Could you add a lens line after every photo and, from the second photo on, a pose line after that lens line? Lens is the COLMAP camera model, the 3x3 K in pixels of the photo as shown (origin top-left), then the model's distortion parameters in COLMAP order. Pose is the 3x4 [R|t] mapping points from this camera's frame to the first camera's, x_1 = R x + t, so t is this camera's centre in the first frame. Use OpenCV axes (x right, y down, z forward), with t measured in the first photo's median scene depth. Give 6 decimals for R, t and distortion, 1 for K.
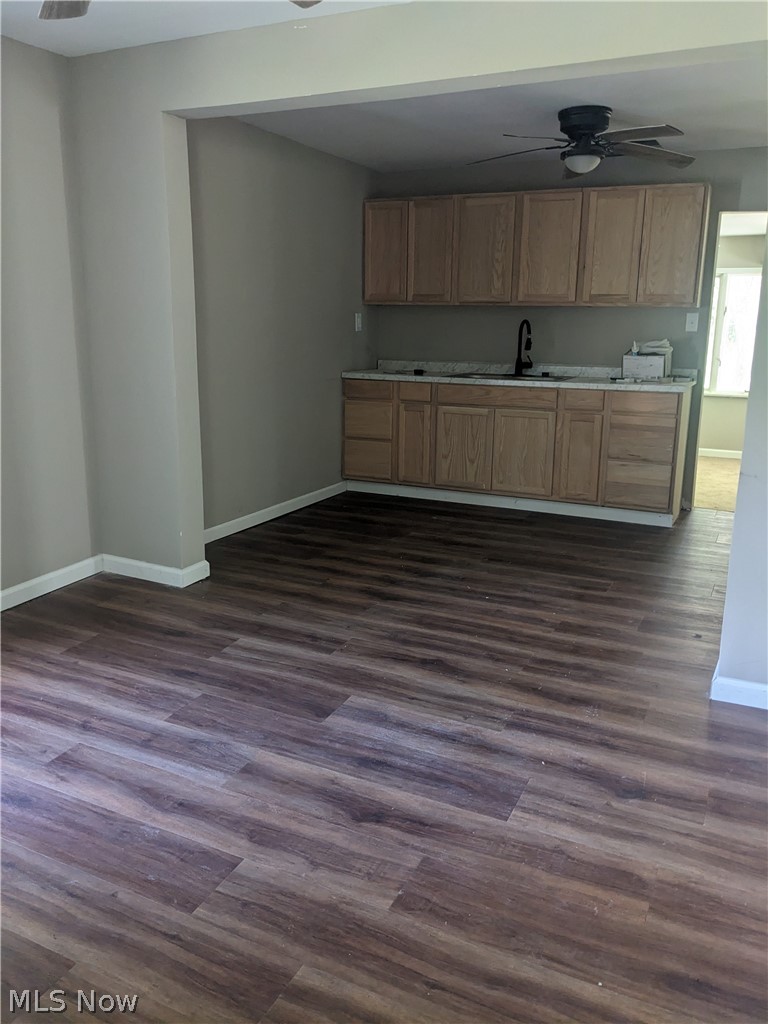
lens RADIAL K [[807.0, 0, 384.0], [0, 807.0, 512.0], [0, 0, 1]] dist [0.040290, -0.076353]
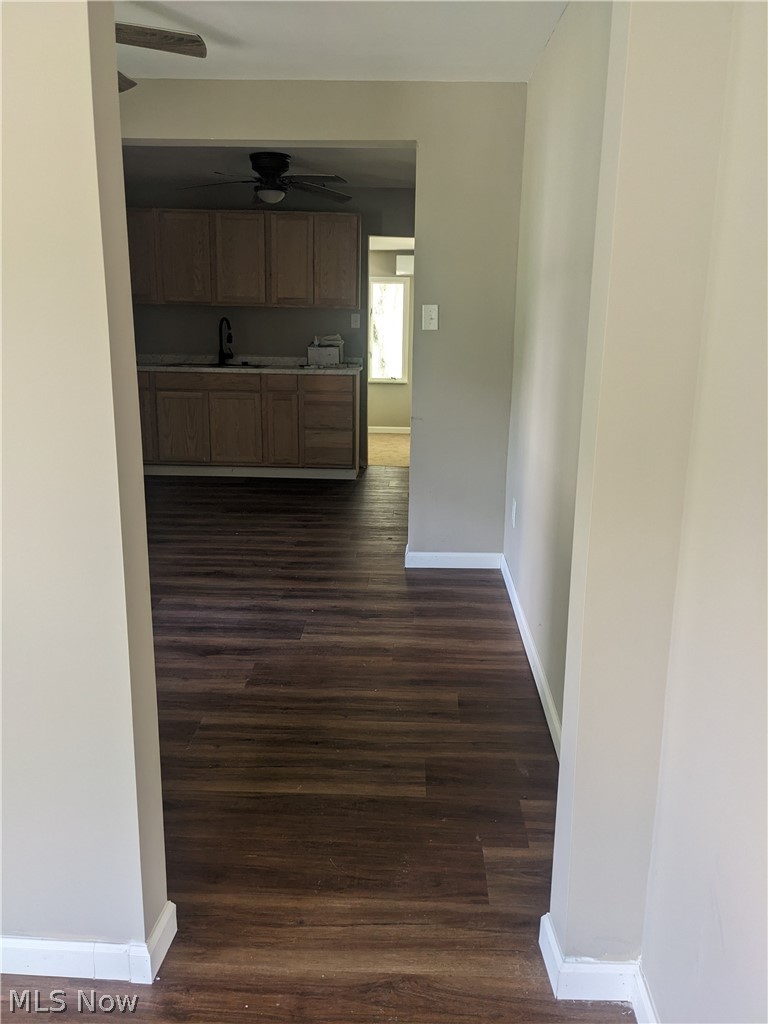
lens RADIAL K [[809.0, 0, 383.7], [0, 809.0, 522.5], [0, 0, 1]] dist [0.048275, -0.088609]
pose [[0.913858, -0.092634, 0.395326, -0.125453], [0.087293, 0.995684, 0.031521, 0.050923], [-0.396539, 0.005704, 0.918000, -0.210480]]
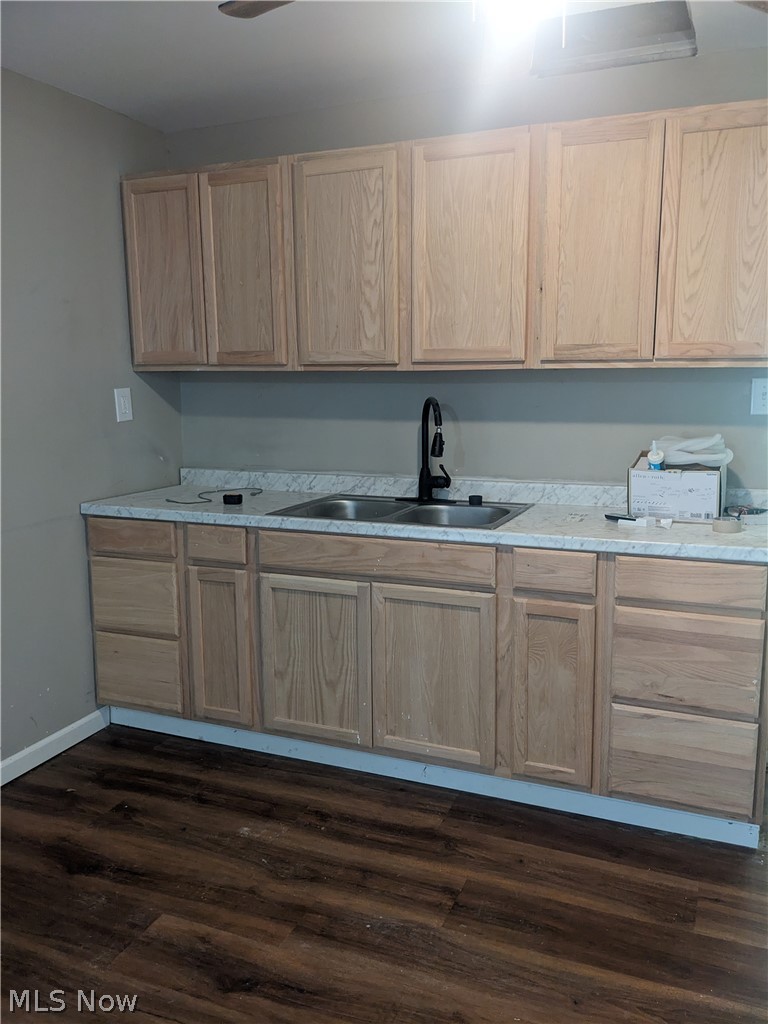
lens RADIAL K [[807.0, 0, 384.0], [0, 807.0, 512.0], [0, 0, 1]] dist [0.040290, -0.076353]
pose [[0.998741, -0.031673, 0.038902, 0.137467], [0.033852, 0.997816, -0.056716, -0.153173], [-0.037021, 0.057962, 0.997632, 0.556947]]
